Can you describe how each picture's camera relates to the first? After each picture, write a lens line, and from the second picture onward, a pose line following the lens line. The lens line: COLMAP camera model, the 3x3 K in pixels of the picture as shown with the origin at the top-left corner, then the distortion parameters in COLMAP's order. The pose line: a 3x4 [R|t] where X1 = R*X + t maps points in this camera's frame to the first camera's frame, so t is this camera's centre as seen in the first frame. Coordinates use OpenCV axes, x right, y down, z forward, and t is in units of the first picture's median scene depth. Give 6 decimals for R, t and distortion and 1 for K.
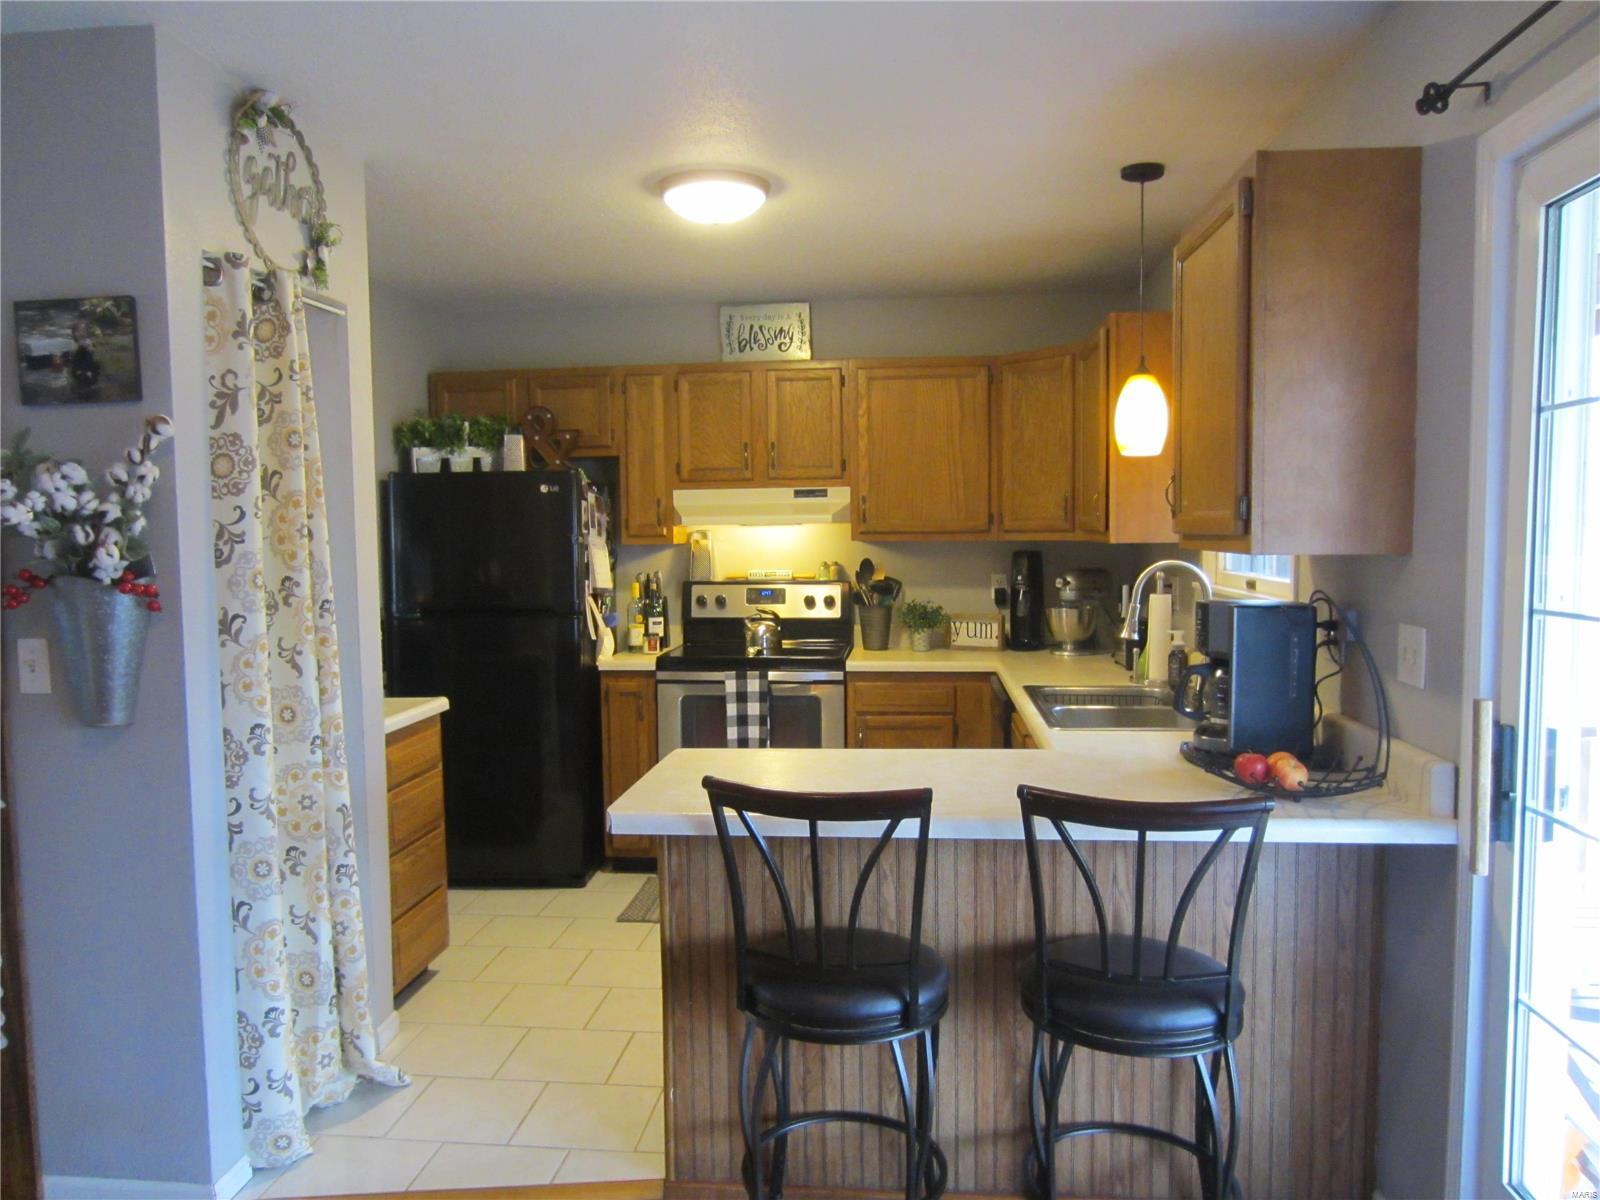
lens RADIAL K [[1136.5, 0, 800.0], [0, 1136.5, 600.0], [0, 0, 1]] dist [-0.031231, 0.010020]
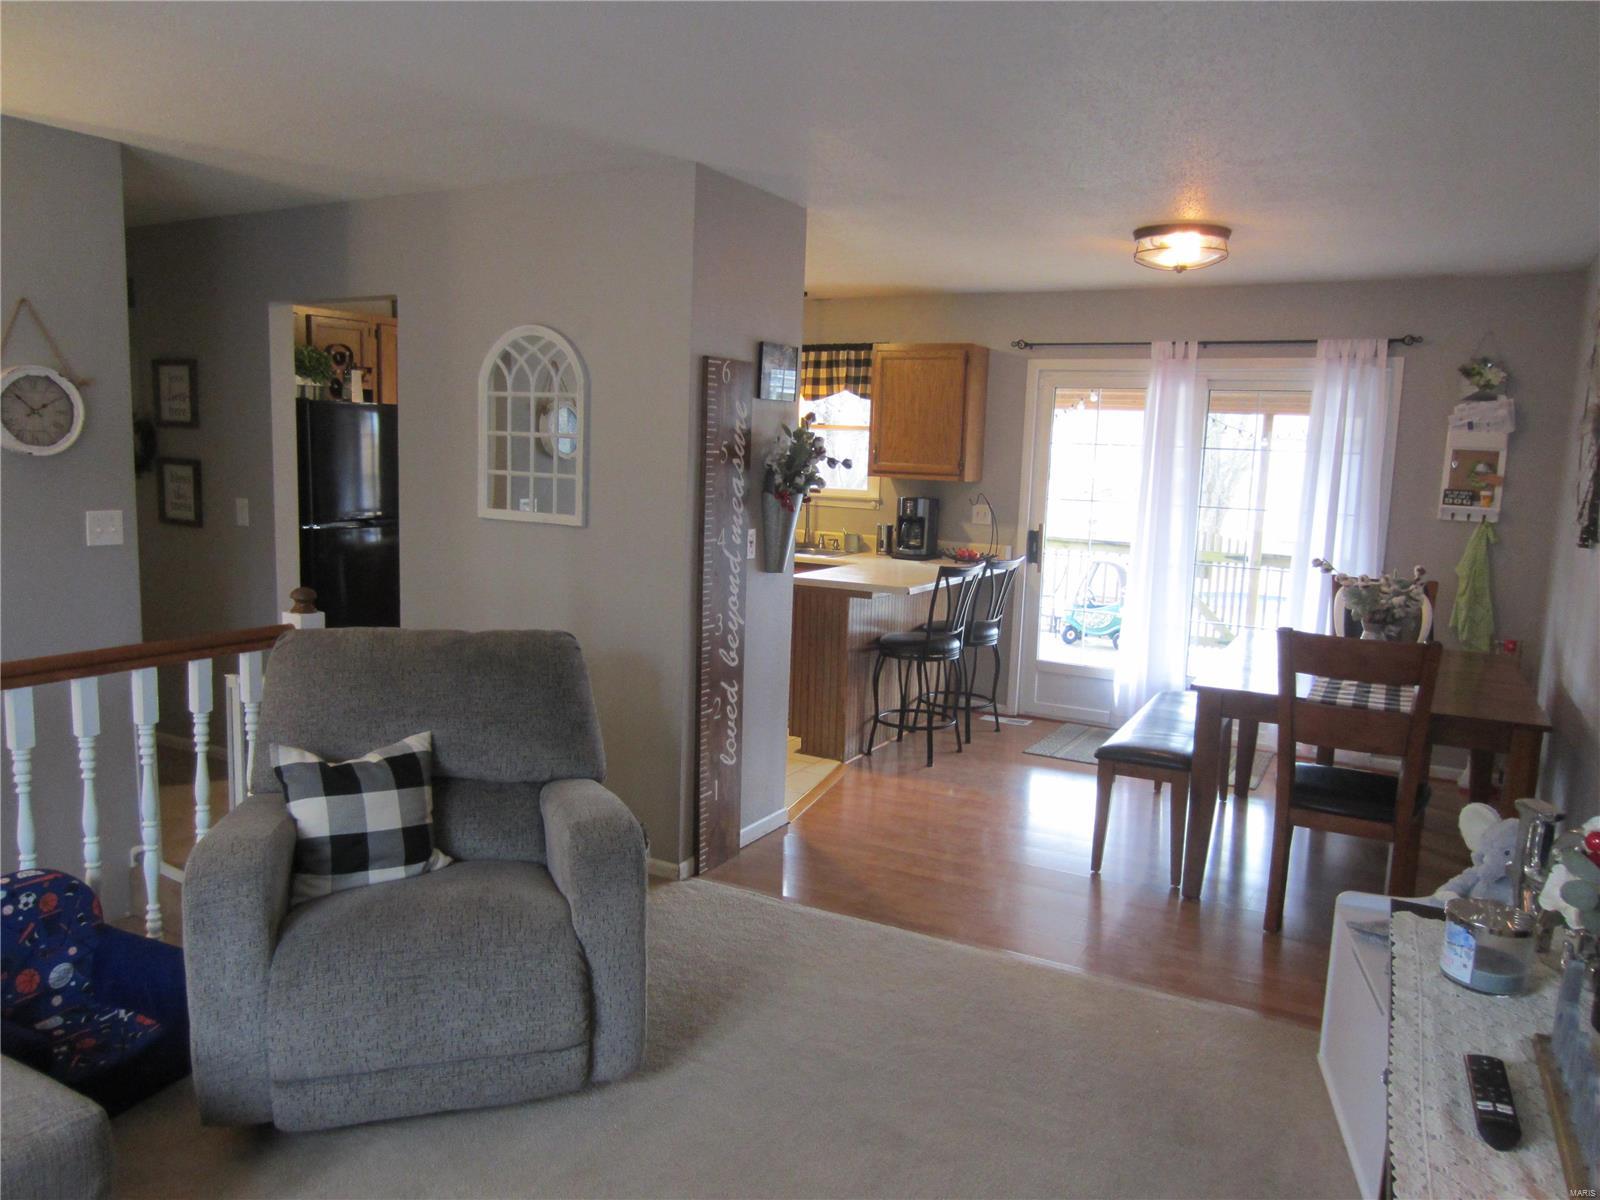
lens RADIAL K [[1136.5, 0, 800.0], [0, 1136.5, 600.0], [0, 0, 1]] dist [-0.031231, 0.010020]
pose [[0.395478, -0.097114, 0.913327, -1.157542], [0.018447, 0.995034, 0.097814, -0.012516], [-0.918290, -0.021836, 0.395306, 0.102736]]
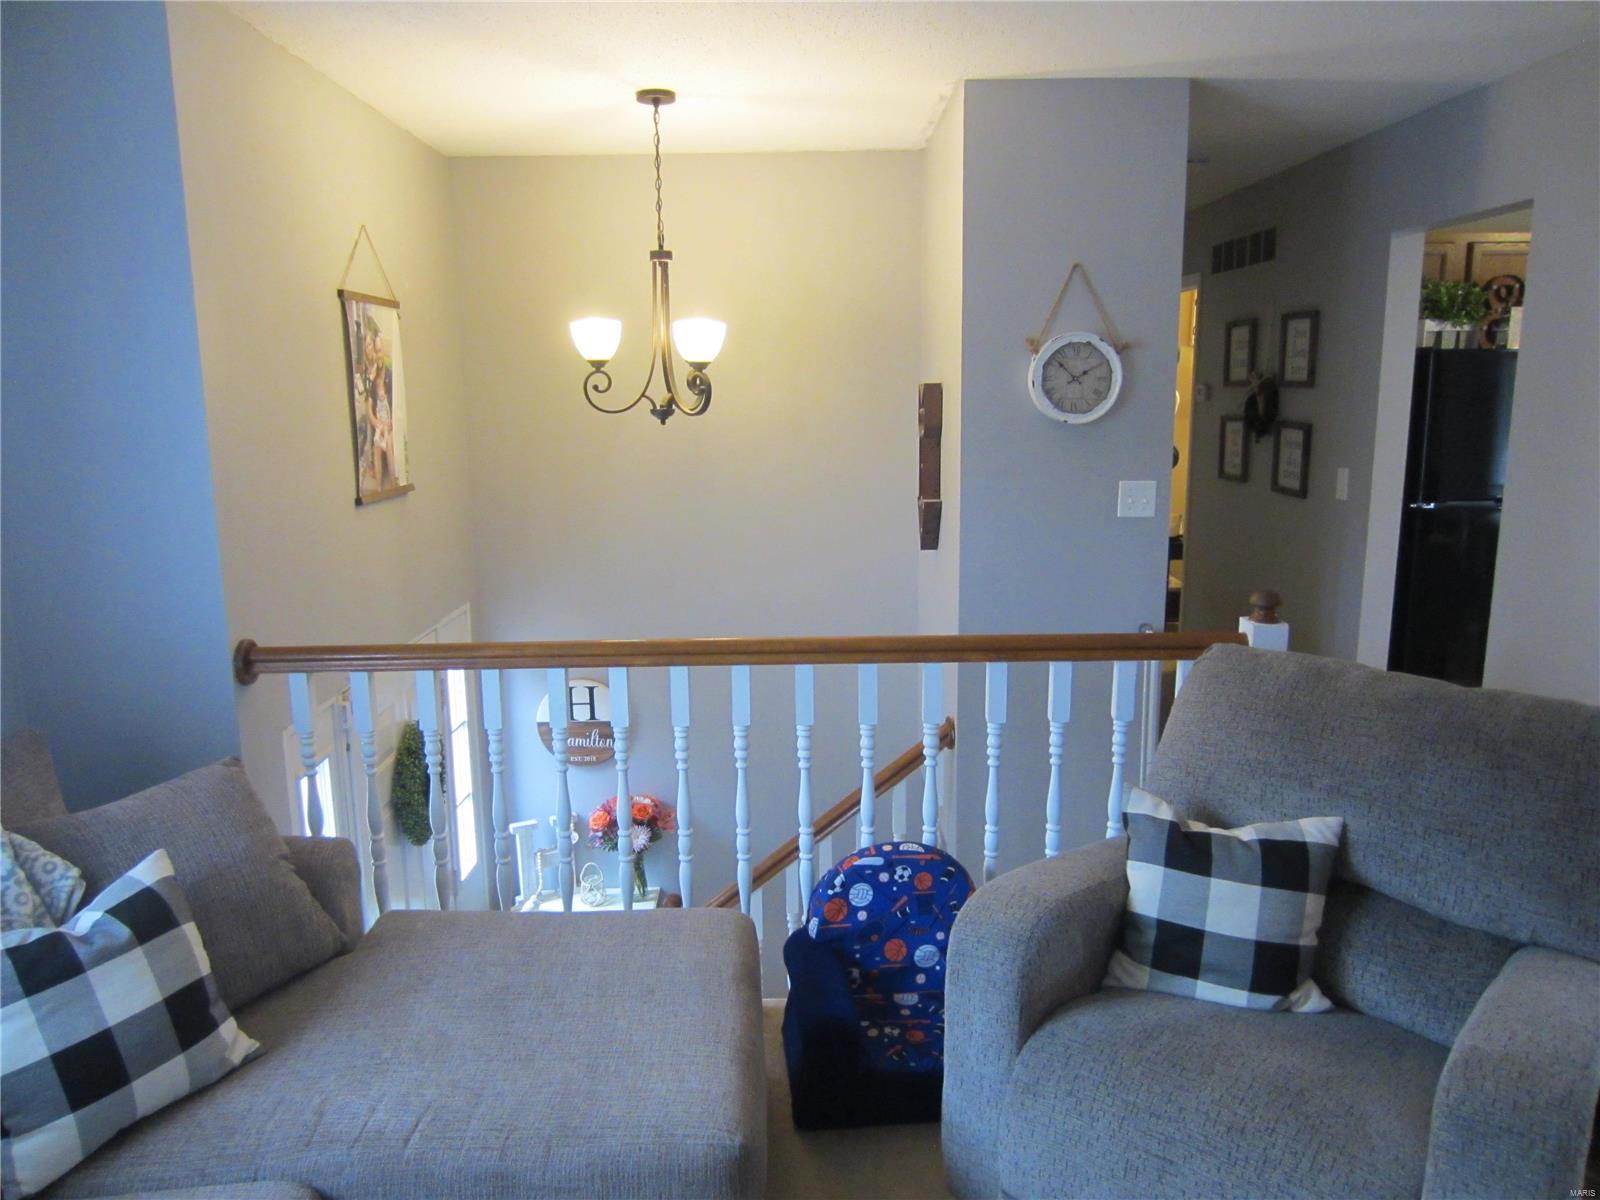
lens RADIAL K [[1136.5, 0, 800.0], [0, 1136.5, 600.0], [0, 0, 1]] dist [-0.031231, 0.010020]
pose [[0.993391, -0.015757, 0.113696, -0.929090], [0.001254, 0.991963, 0.126520, -0.024113], [-0.114776, -0.125541, 0.985427, 0.136088]]
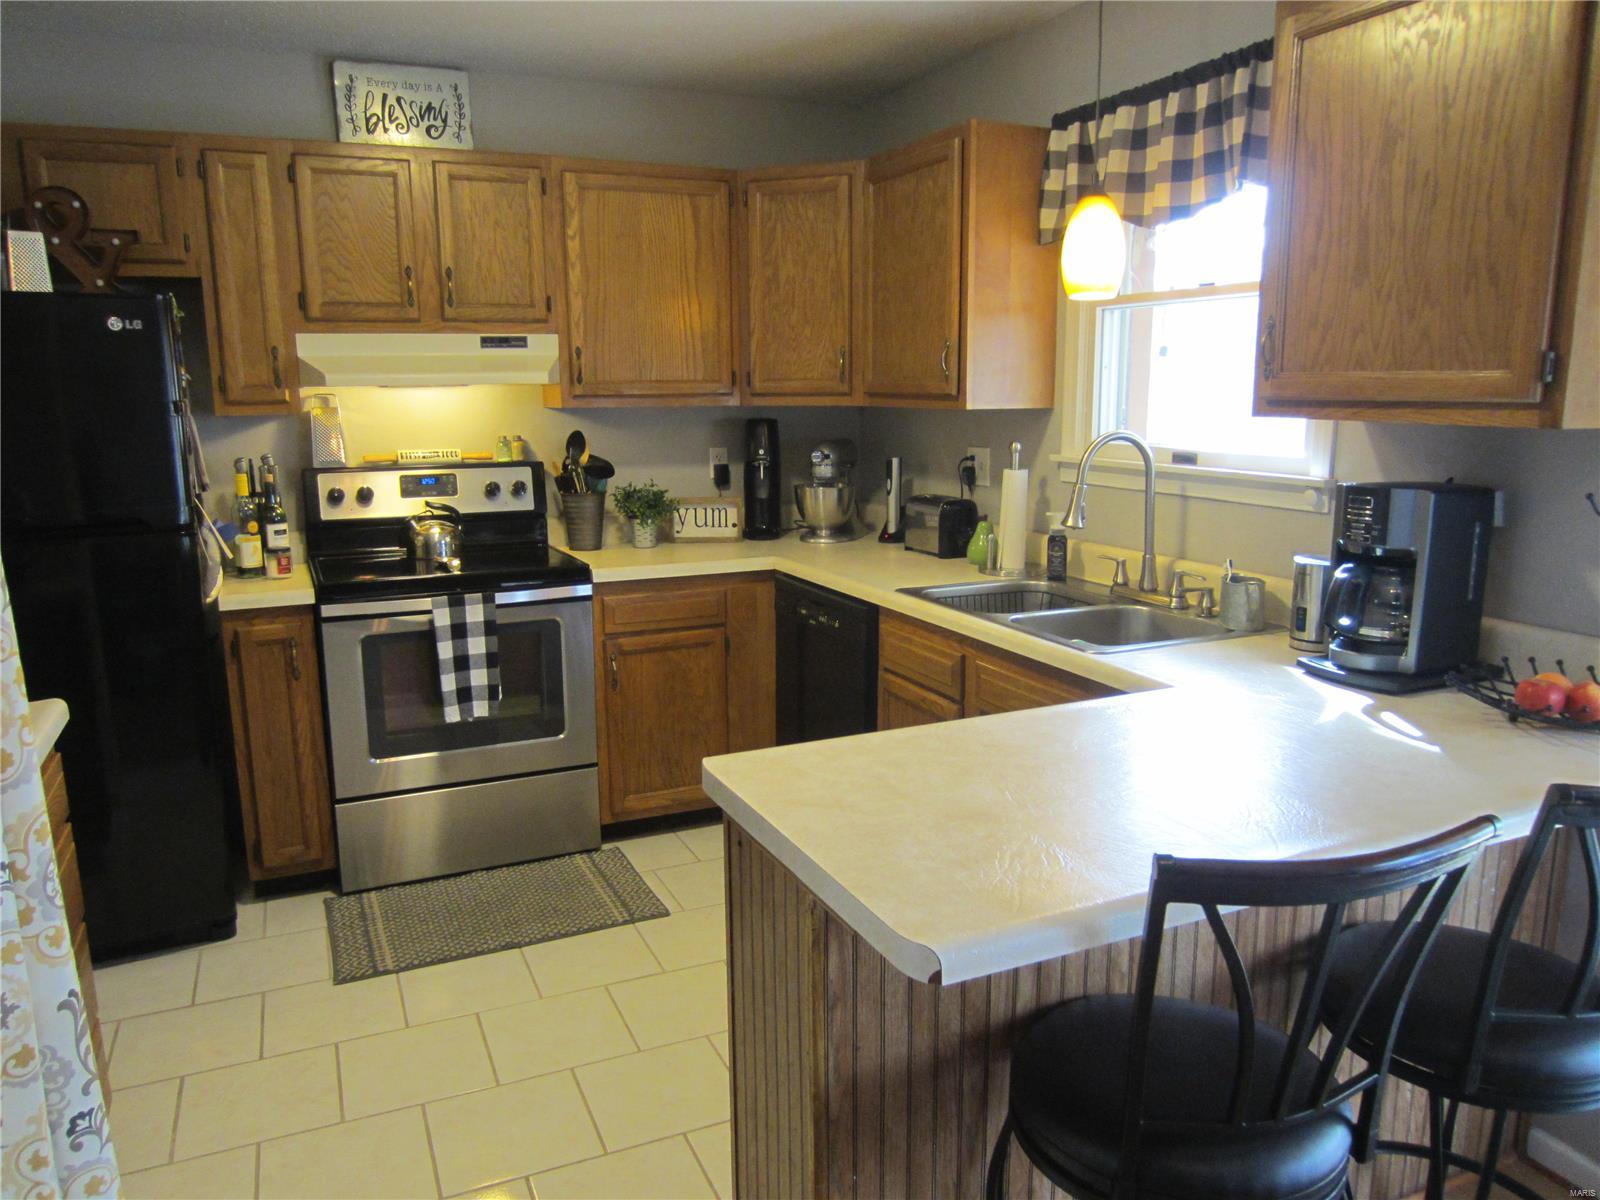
lens RADIAL K [[1144.8, 0, 800.0], [0, 1144.8, 600.0], [0, 0, 1]] dist [-0.024060, 0.006305]
pose [[0.868406, -0.086827, 0.488192, -0.203401], [0.029861, 0.991920, 0.123300, -0.014948], [-0.494953, -0.092497, 0.863982, 0.265801]]
